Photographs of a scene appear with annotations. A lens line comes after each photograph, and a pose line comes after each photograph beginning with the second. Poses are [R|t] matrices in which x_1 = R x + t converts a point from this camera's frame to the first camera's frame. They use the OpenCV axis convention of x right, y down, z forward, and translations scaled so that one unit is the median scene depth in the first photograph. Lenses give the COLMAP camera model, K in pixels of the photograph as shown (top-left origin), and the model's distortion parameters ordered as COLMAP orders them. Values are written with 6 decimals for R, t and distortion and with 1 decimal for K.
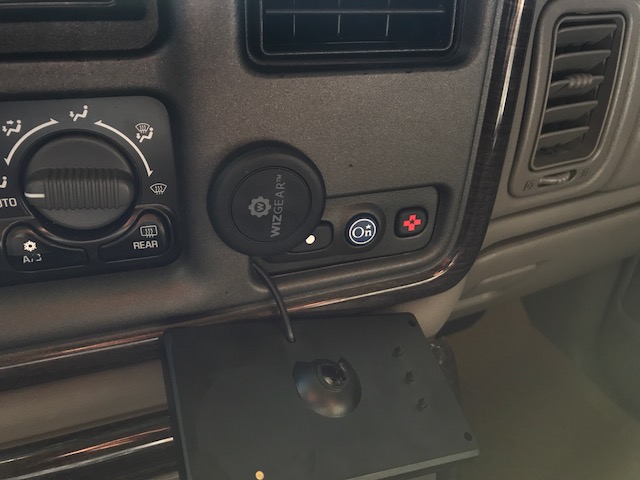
lens RADIAL K [[527.6, 0, 320.0], [0, 527.6, 240.0], [0, 0, 1]] dist [-0.000956, -0.004788]
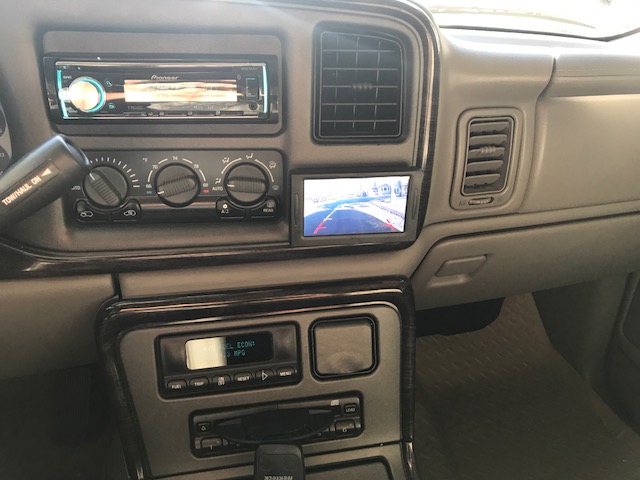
lens RADIAL K [[527.6, 0, 320.0], [0, 527.6, 240.0], [0, 0, 1]] dist [-0.000956, -0.004788]
pose [[0.984069, 0.064222, -0.165783, 0.317530], [-0.079971, 0.992713, -0.090137, 0.346596], [0.158786, 0.101959, 0.982034, -1.341130]]
